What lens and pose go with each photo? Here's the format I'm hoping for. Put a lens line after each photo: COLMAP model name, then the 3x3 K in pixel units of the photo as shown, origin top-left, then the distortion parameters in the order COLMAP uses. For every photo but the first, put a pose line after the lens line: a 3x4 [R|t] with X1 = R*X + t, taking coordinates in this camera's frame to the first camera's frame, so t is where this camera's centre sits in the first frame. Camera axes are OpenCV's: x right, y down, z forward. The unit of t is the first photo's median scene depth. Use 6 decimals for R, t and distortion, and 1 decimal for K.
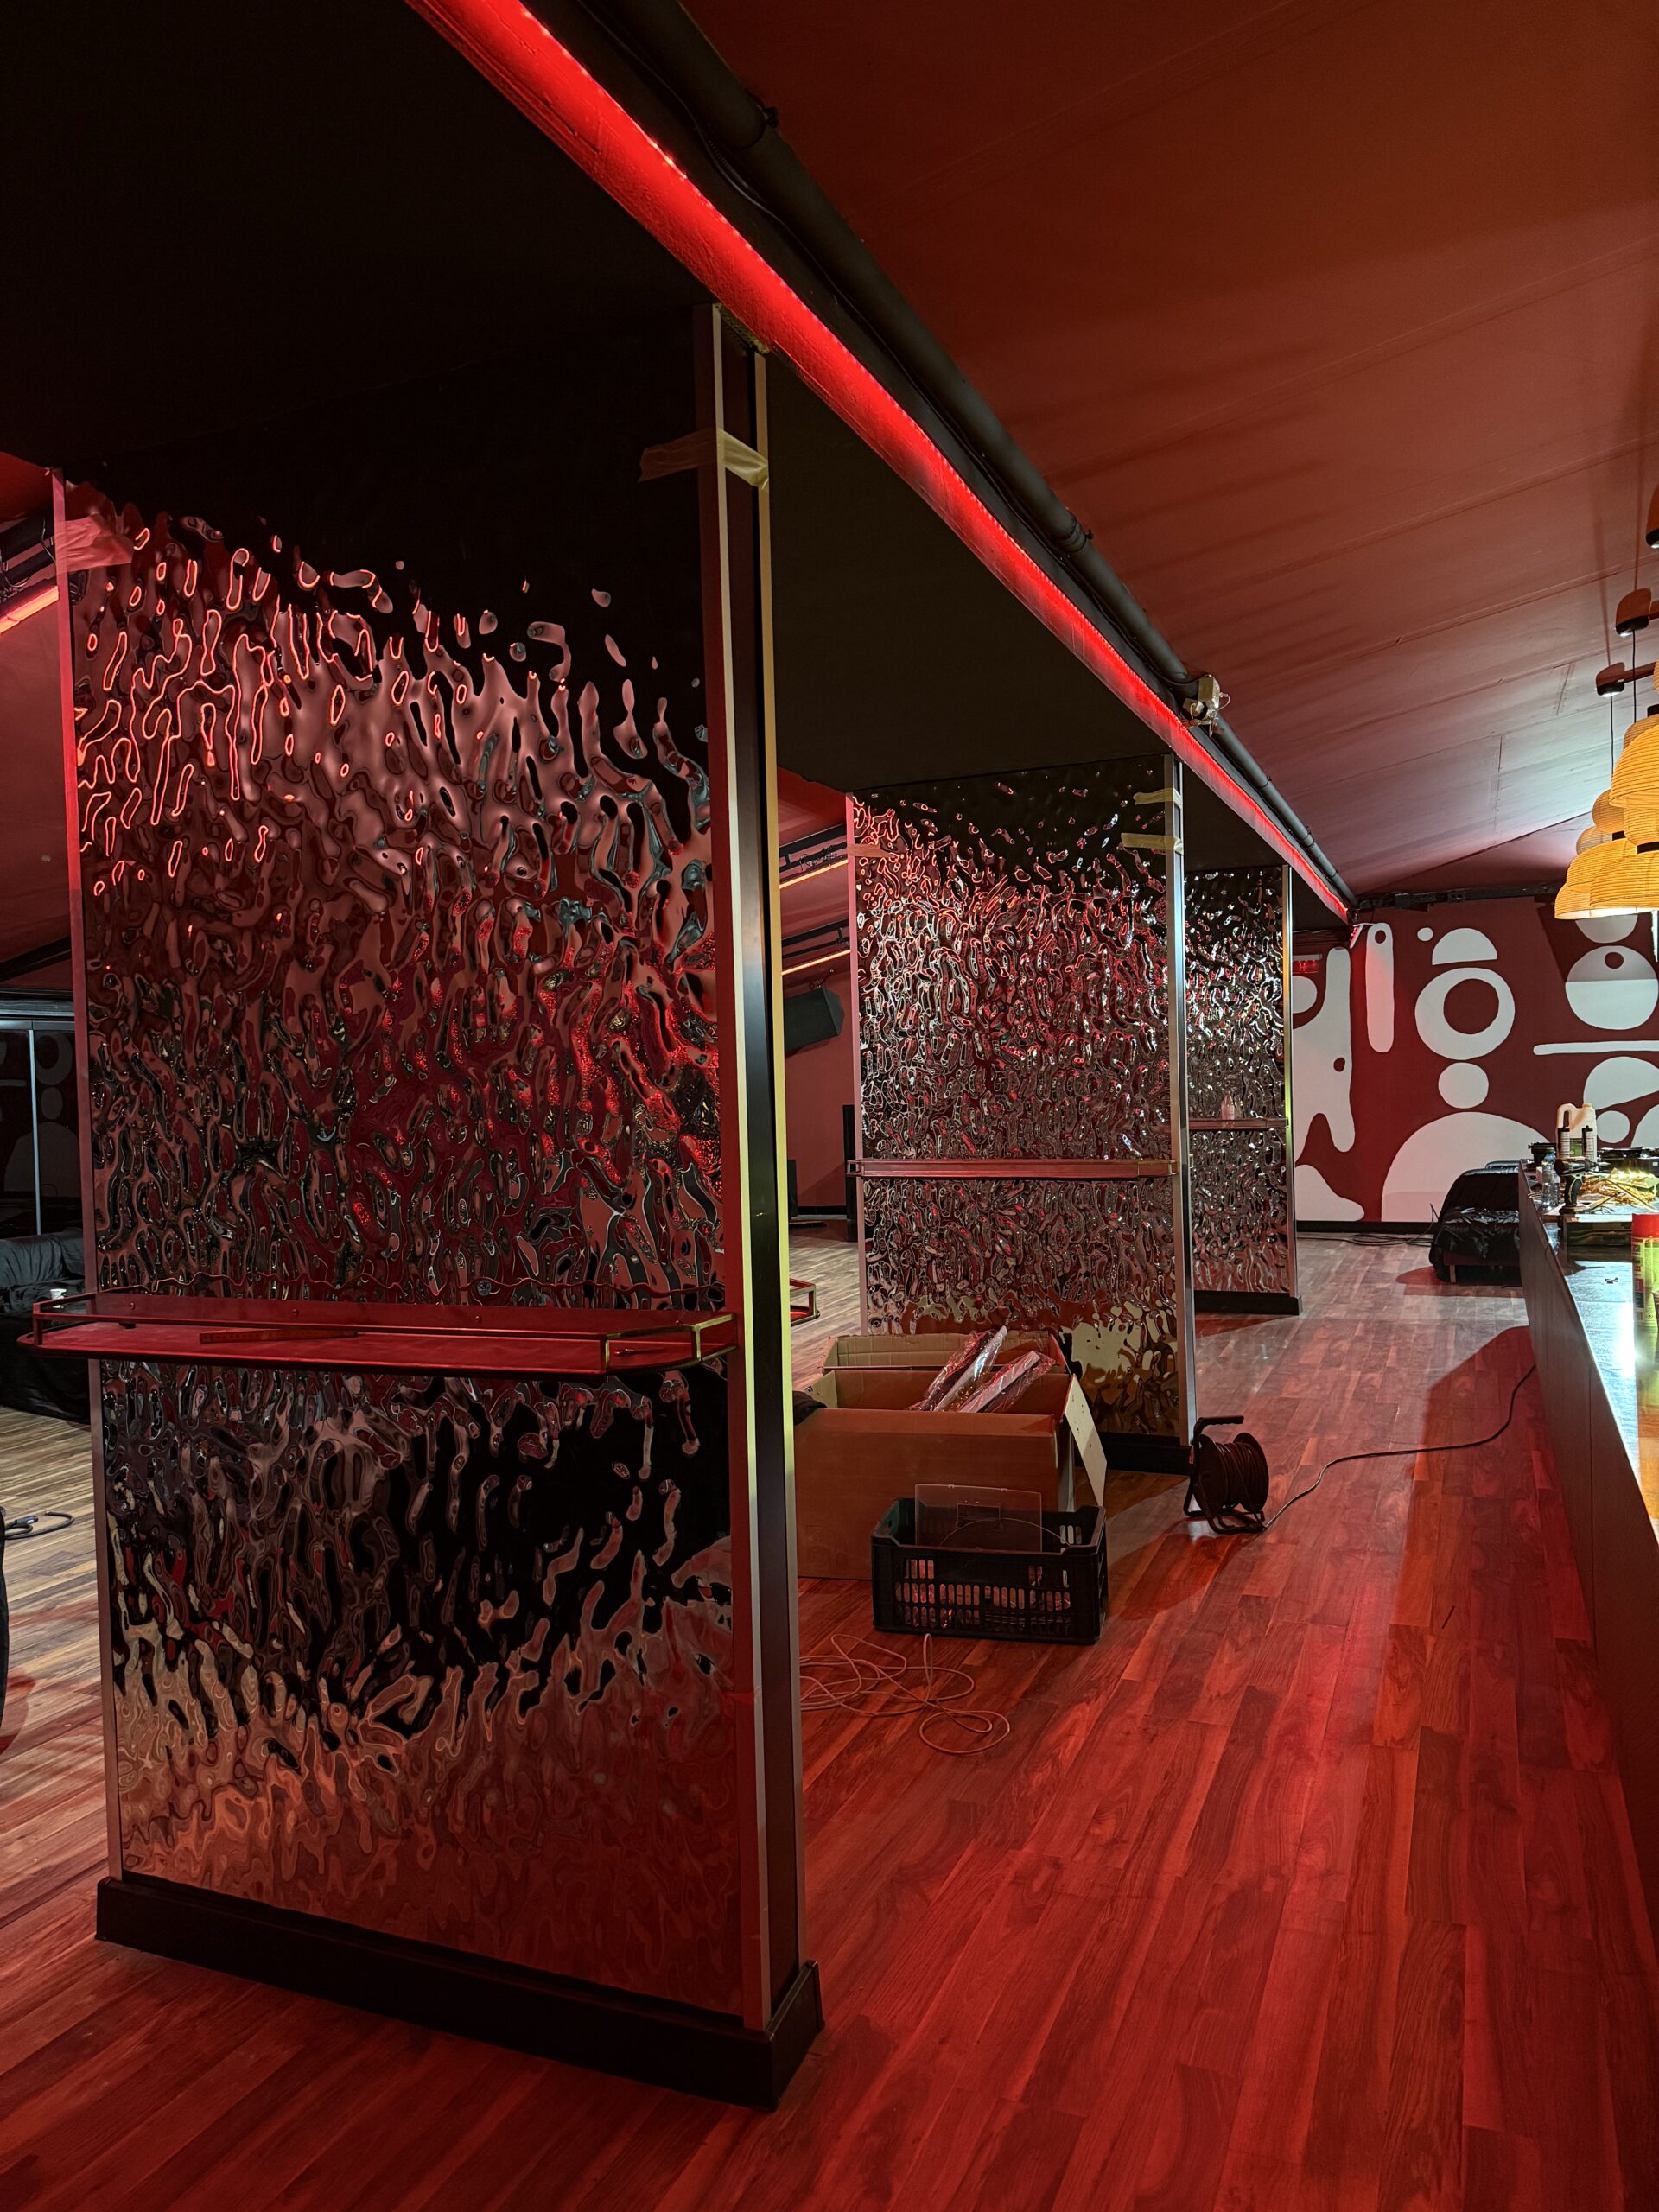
lens RADIAL K [[1568.8, 0, 846.4], [0, 1568.8, 1102.8], [0, 0, 1]] dist [0.063021, -0.049033]
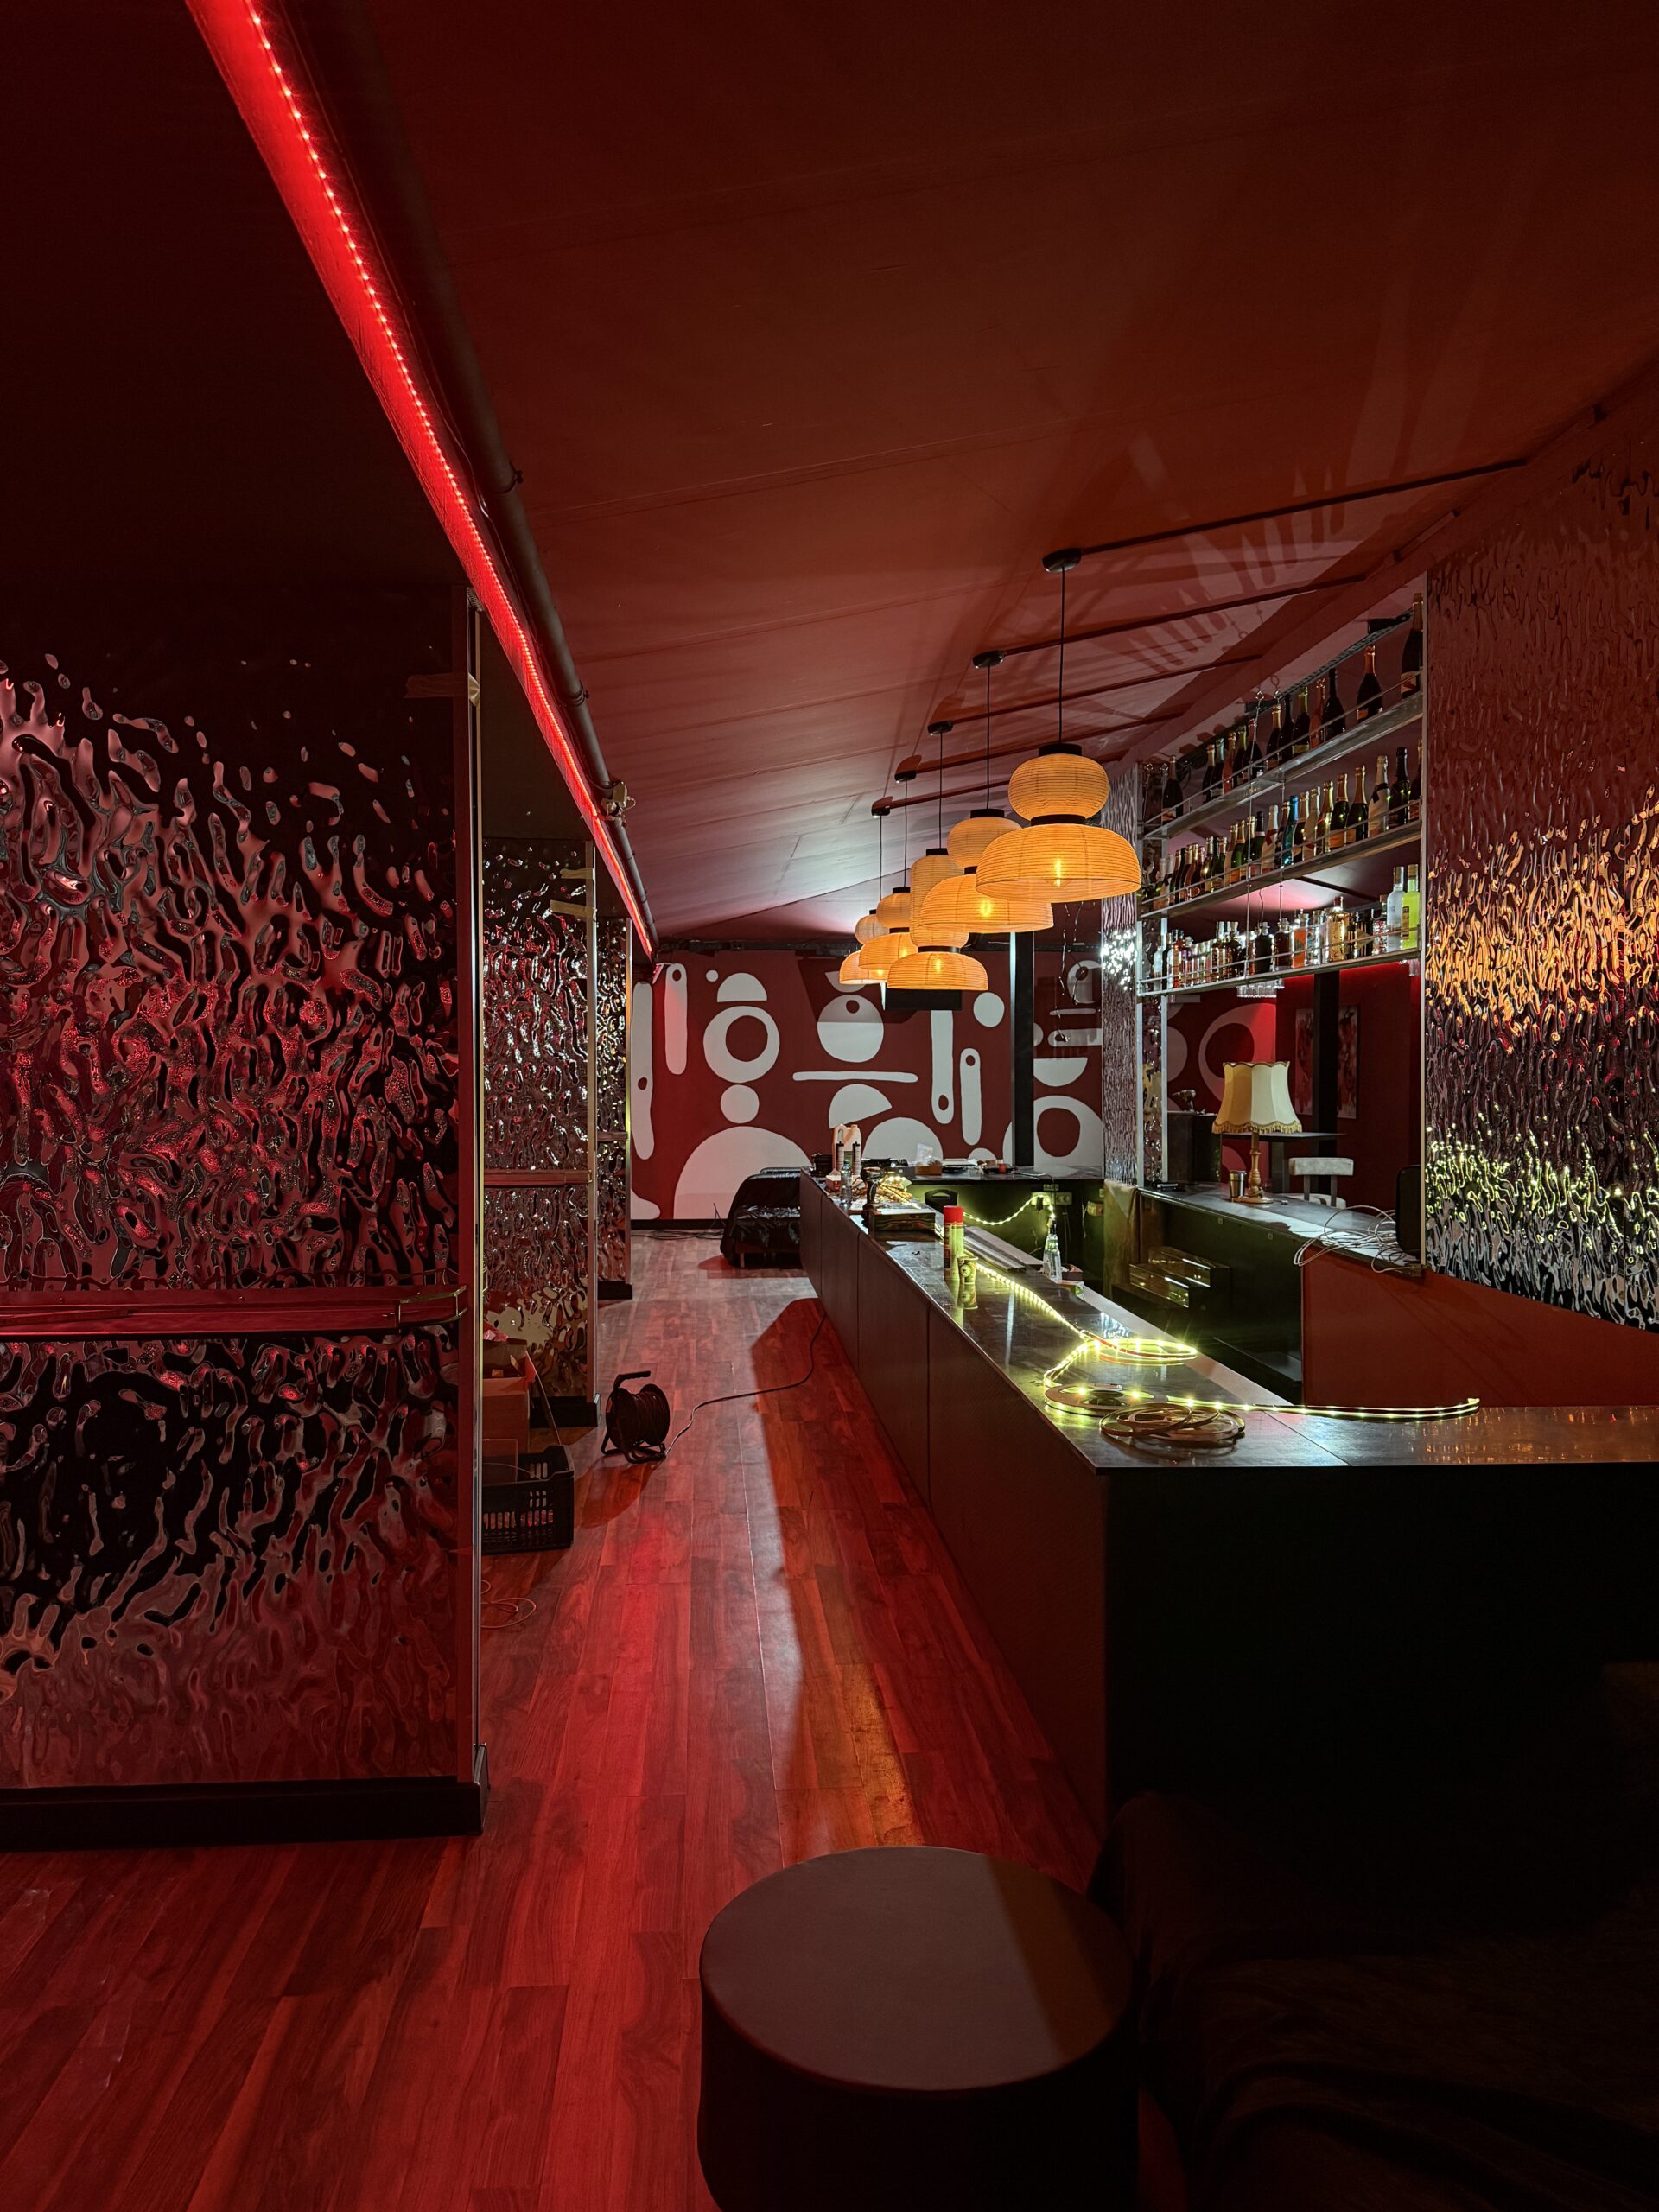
lens RADIAL K [[1568.8, 0, 806.7], [0, 1568.8, 1103.1], [0, 0, 1]] dist [0.063021, -0.049033]
pose [[0.897274, 0.015633, 0.441198, -0.181531], [-0.014686, 0.999877, -0.005560, -0.011866], [-0.441230, -0.001490, 0.897393, -0.180194]]
